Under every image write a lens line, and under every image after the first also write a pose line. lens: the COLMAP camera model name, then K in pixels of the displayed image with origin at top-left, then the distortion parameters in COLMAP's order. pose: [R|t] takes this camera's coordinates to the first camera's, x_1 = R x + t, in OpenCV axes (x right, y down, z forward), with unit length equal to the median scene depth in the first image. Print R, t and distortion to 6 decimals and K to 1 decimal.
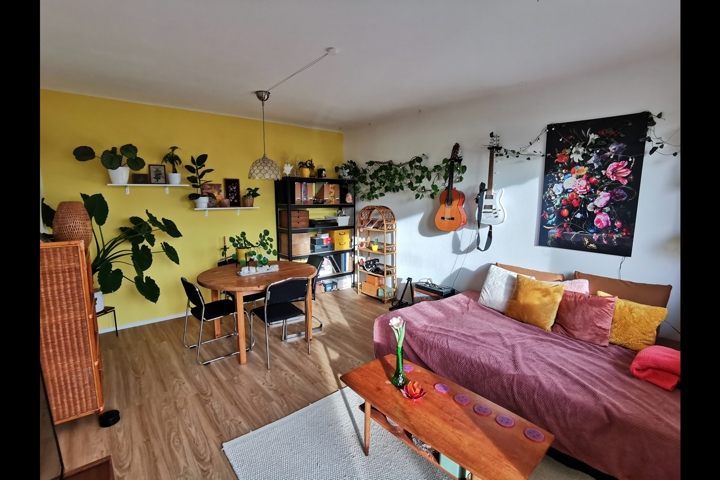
lens RADIAL K [[328.5, 0, 360.0], [0, 328.5, 240.0], [0, 0, 1]] dist [-0.018798, -0.000254]
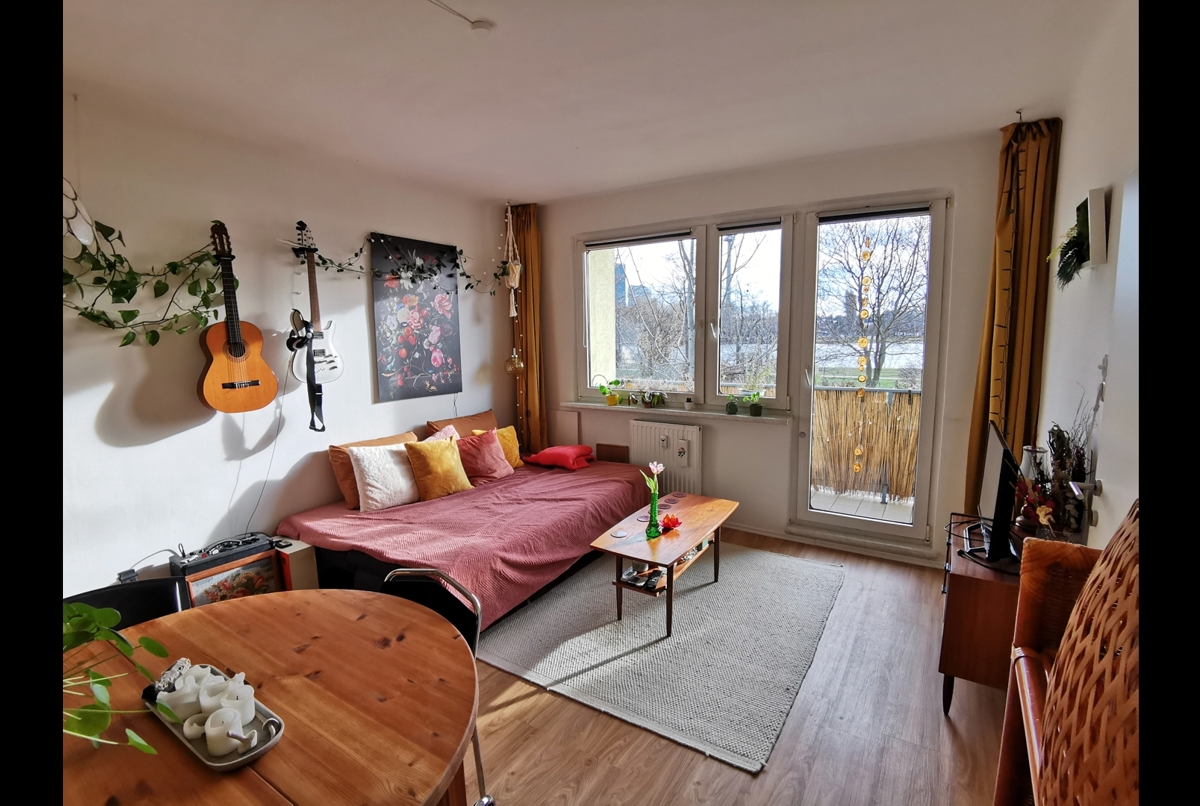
lens RADIAL K [[553.7, 0, 600.0], [0, 553.7, 403.0], [0, 0, 1]] dist [-0.000833, -0.000117]
pose [[-0.297241, -0.124288, 0.946679, -0.813910], [0.145273, 0.974061, 0.173496, -0.133853], [-0.943686, 0.189097, -0.271475, 0.976515]]
